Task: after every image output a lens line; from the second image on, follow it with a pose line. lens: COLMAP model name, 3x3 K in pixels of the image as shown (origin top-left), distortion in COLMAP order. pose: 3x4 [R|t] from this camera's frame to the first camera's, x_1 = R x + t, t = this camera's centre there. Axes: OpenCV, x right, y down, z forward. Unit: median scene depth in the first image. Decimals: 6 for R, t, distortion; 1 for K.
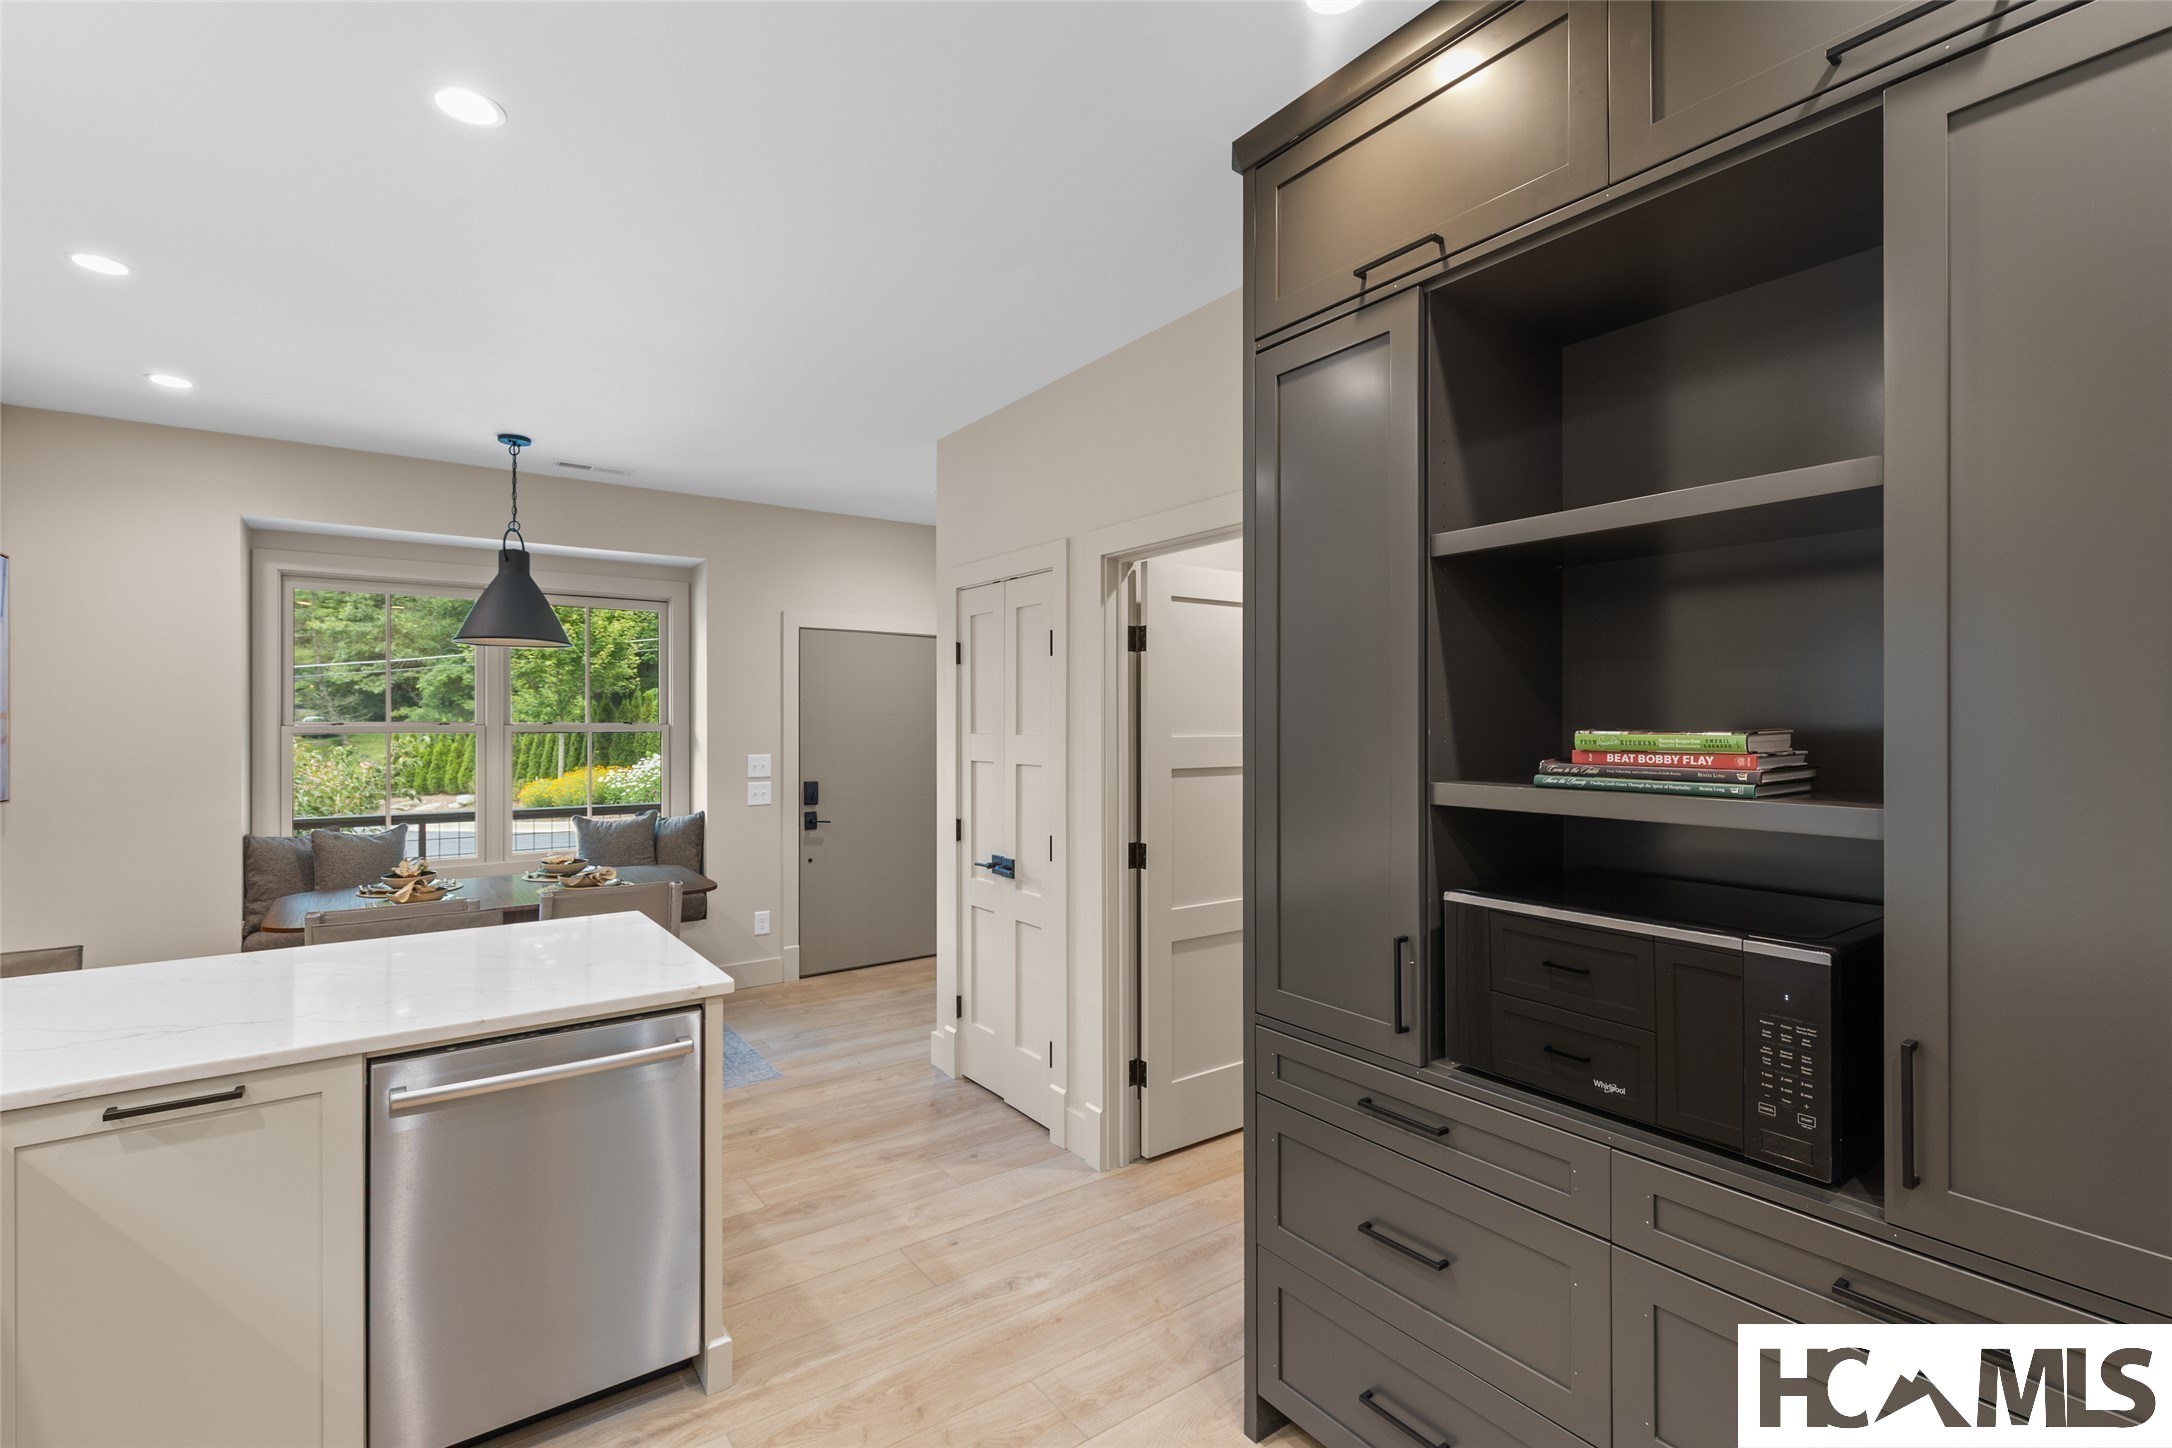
lens RADIAL K [[975.2, 0, 1089.3], [0, 975.2, 714.2], [0, 0, 1]] dist [0.006358, -0.002927]
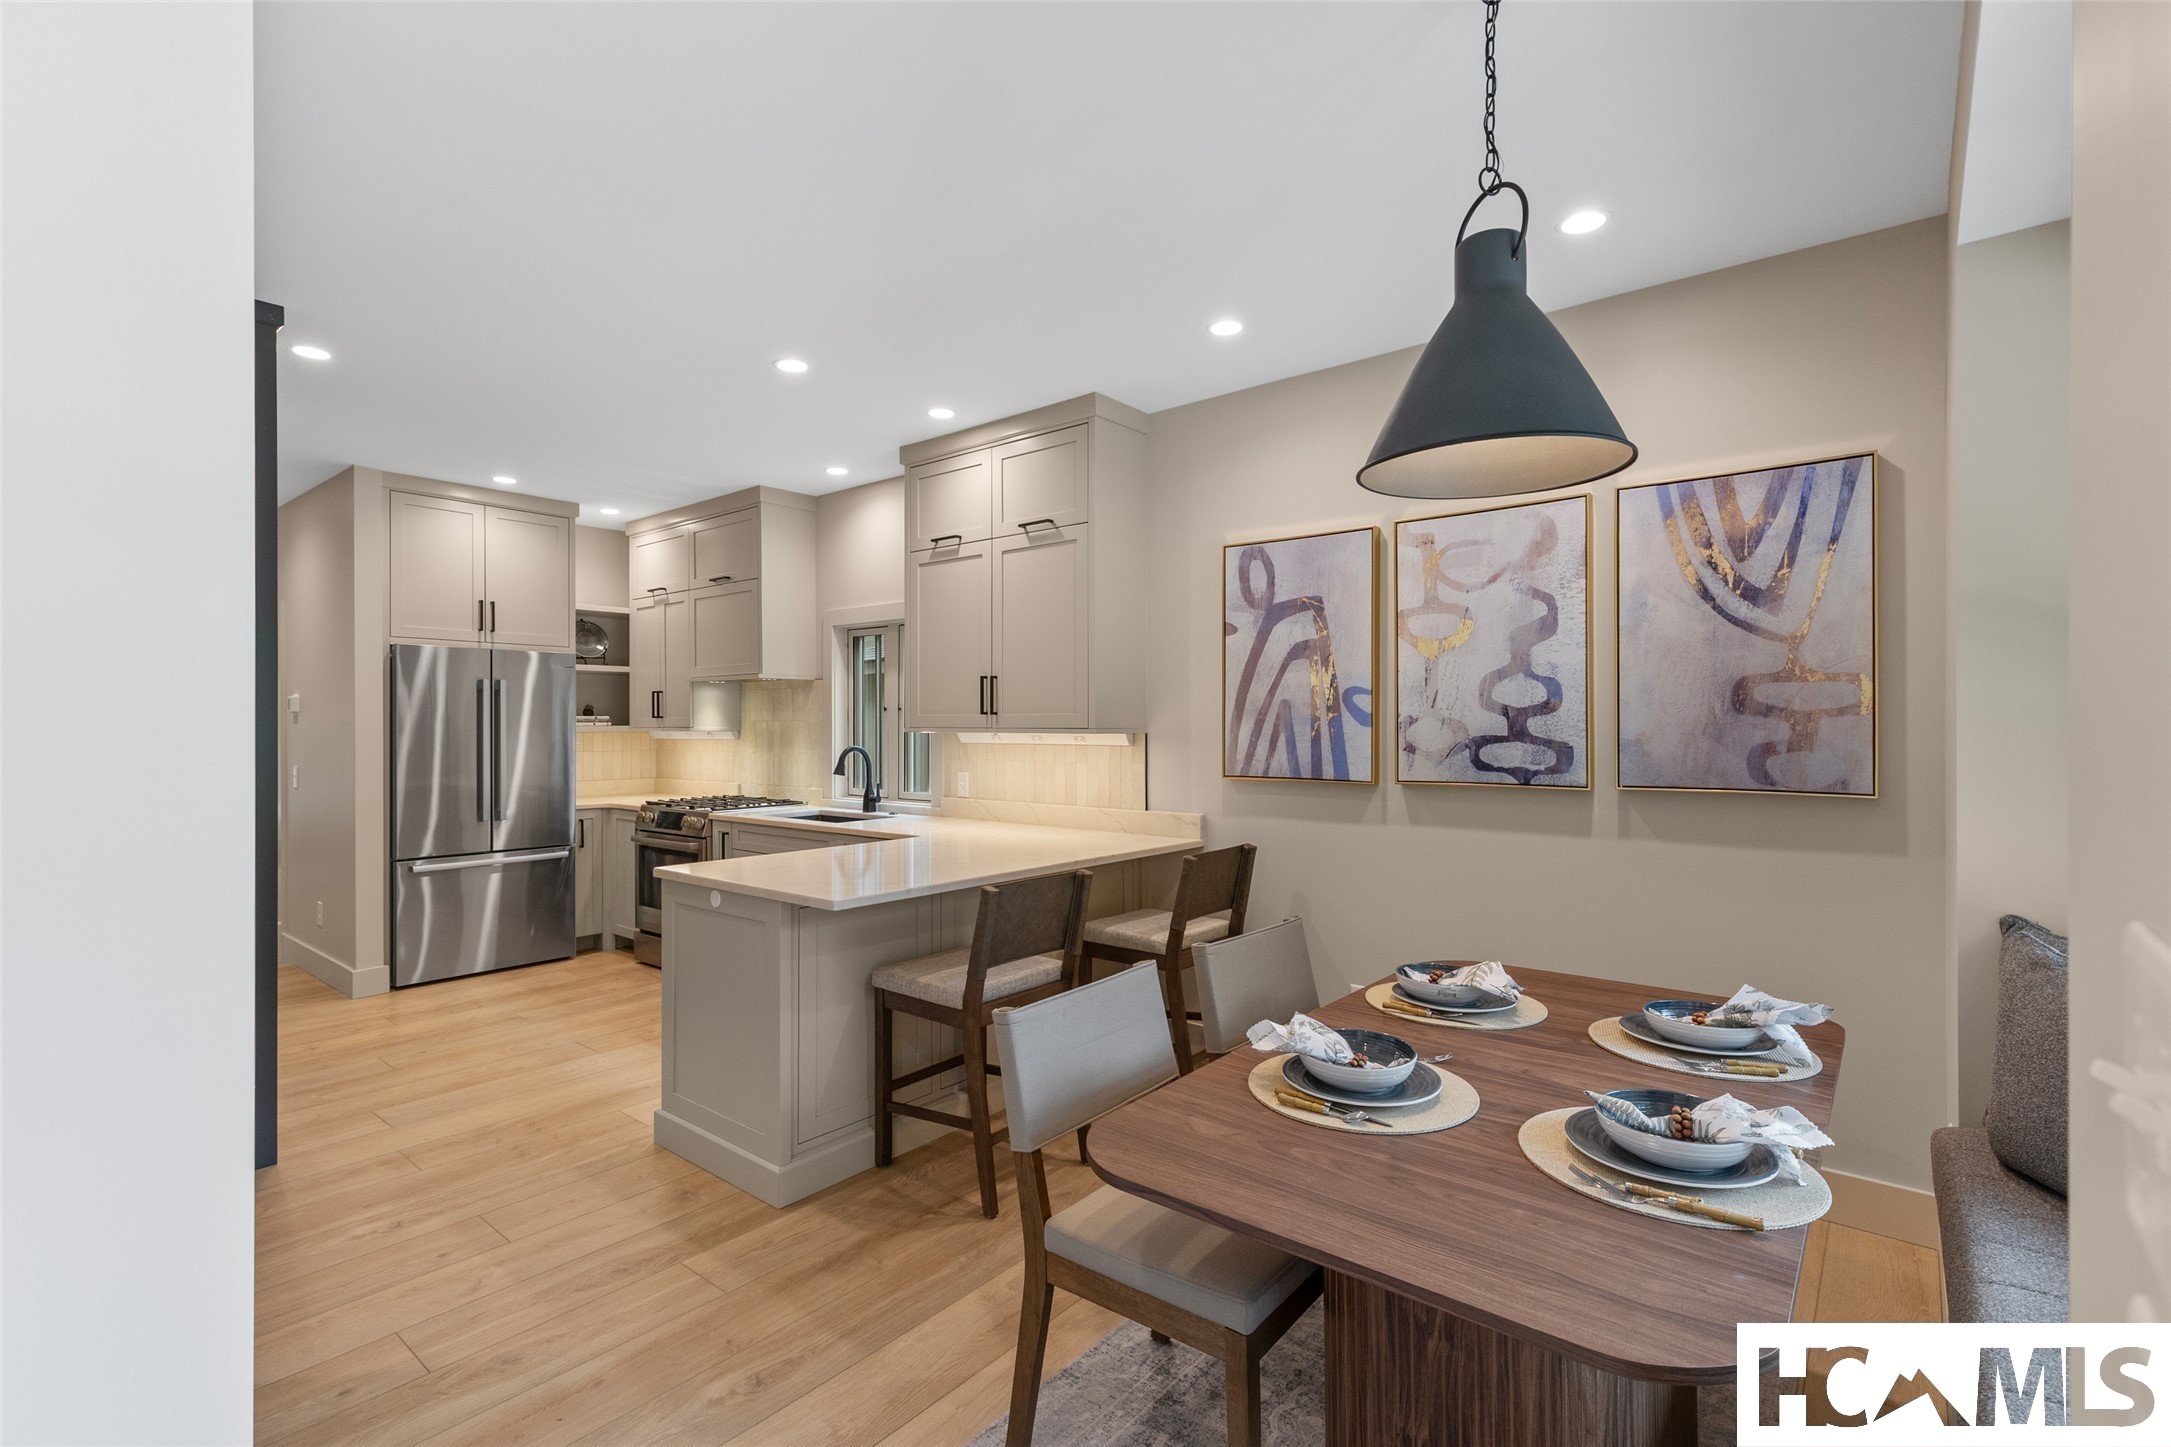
lens RADIAL K [[974.8, 0, 1084.9], [0, 974.8, 726.4], [0, 0, 1]] dist [0.006358, -0.002927]
pose [[-0.967977, 0.001645, -0.251032, -0.250309], [0.003023, 0.999982, -0.005103, 0.027040], [0.251019, -0.005698, -0.967965, 1.038111]]
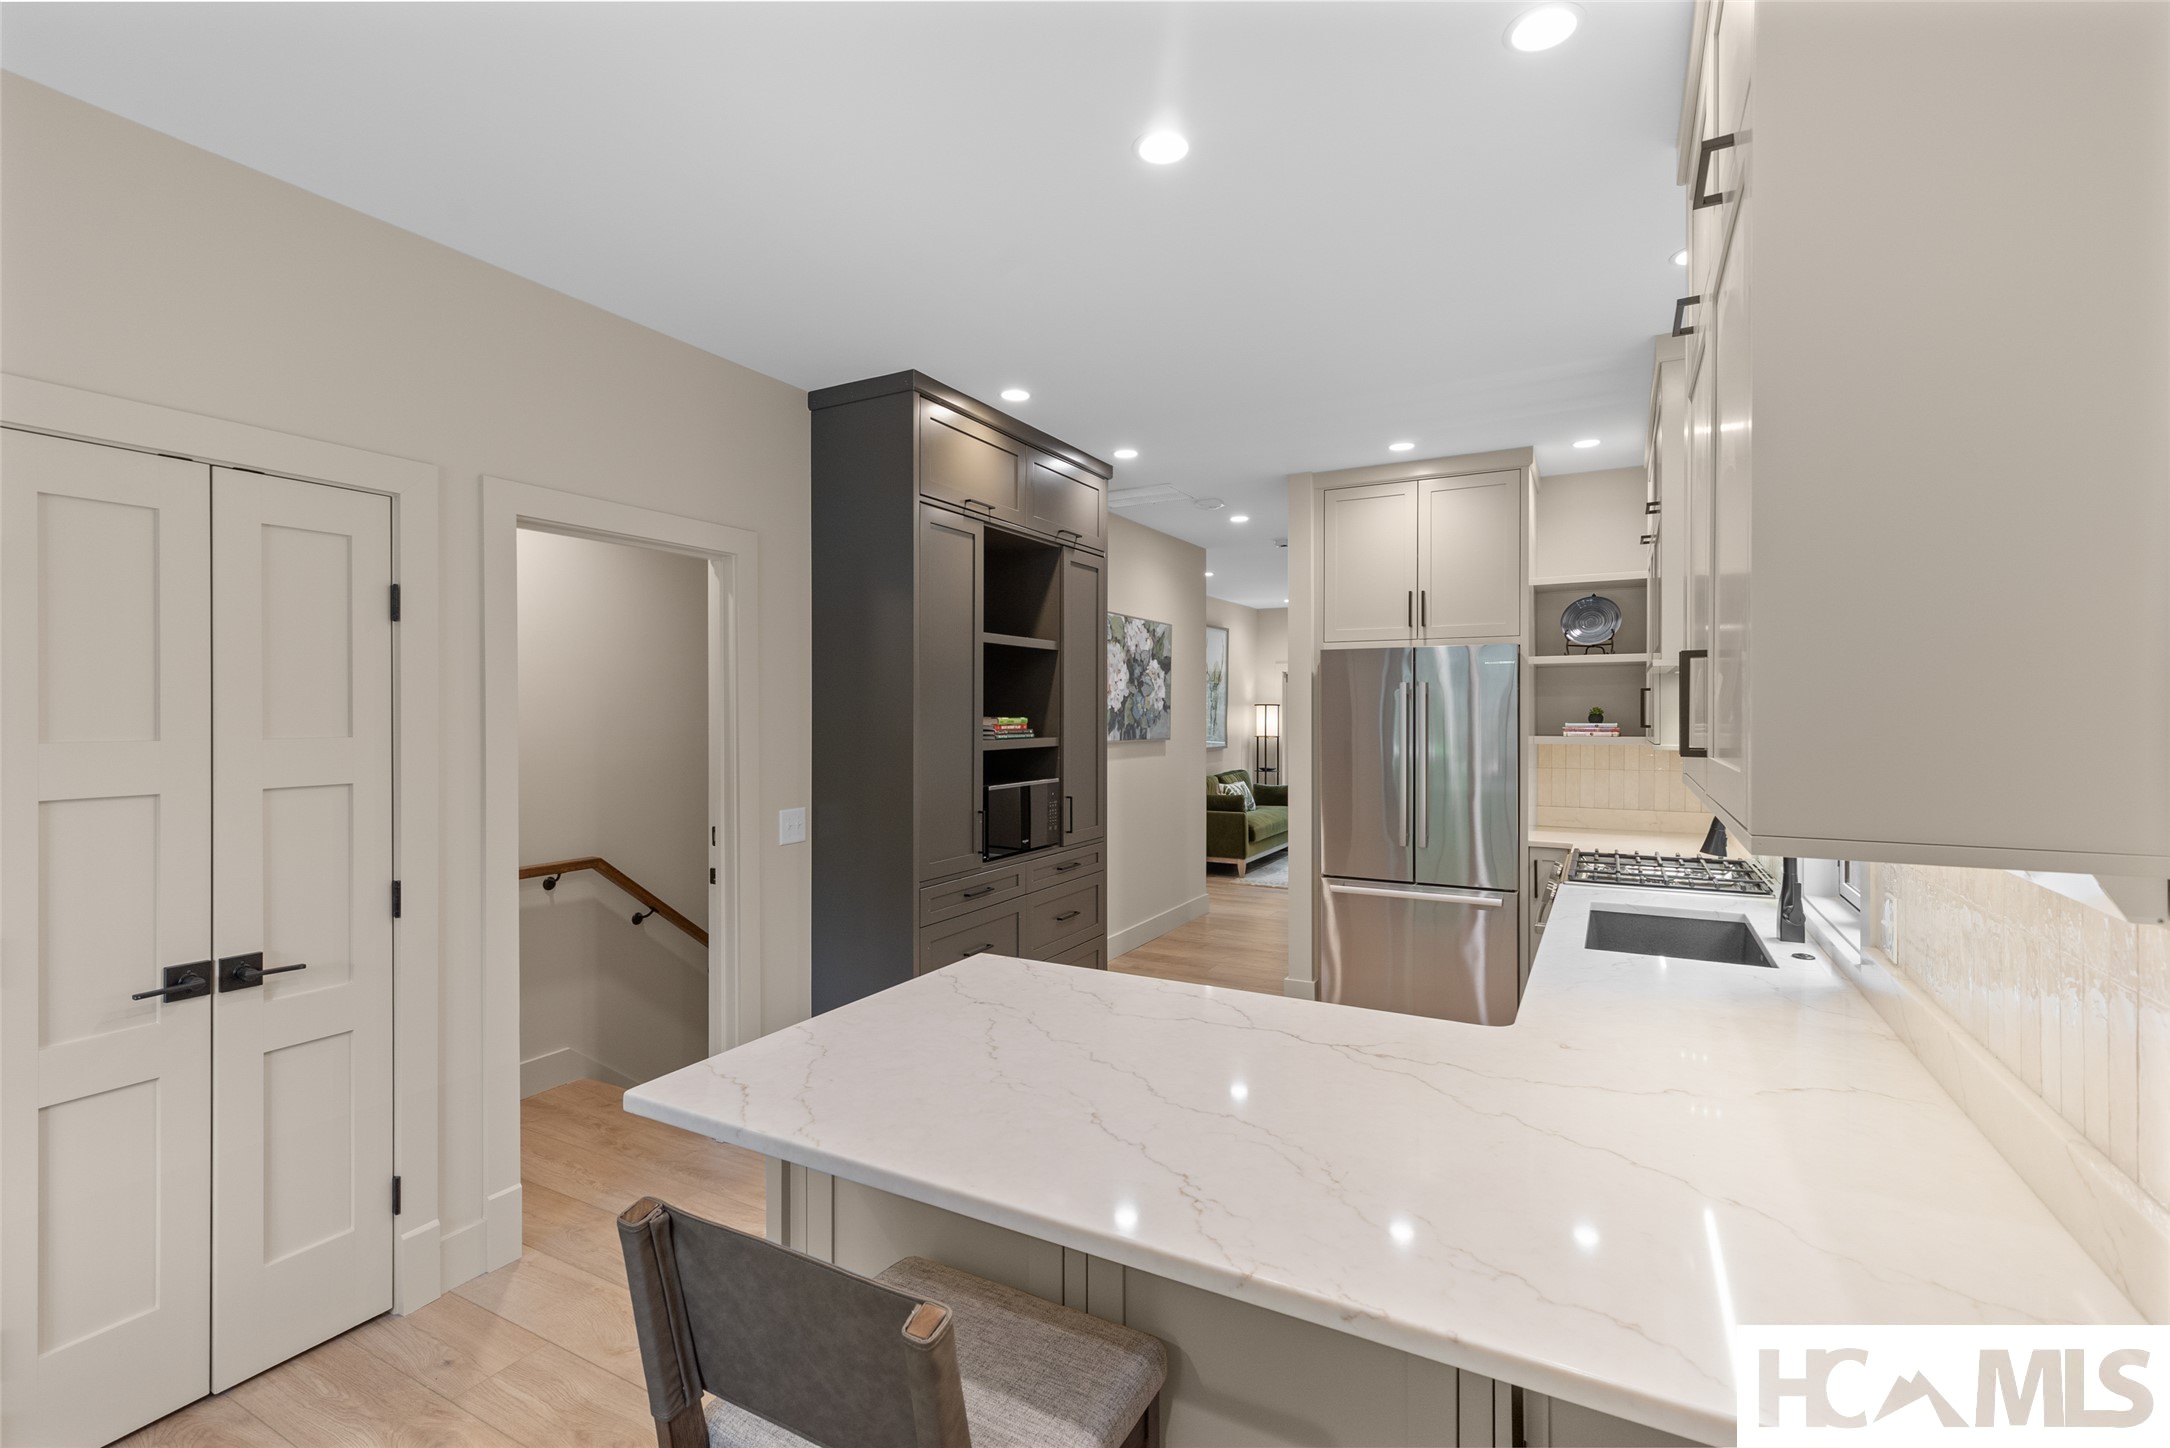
lens RADIAL K [[974.3, 0, 1082.2], [0, 974.3, 705.3], [0, 0, 1]] dist [0.006358, -0.002927]
pose [[-0.431504, 0.007035, 0.902083, -0.558107], [-0.005411, 0.999931, -0.010387, 0.002805], [-0.902095, -0.009363, -0.431437, 0.547714]]
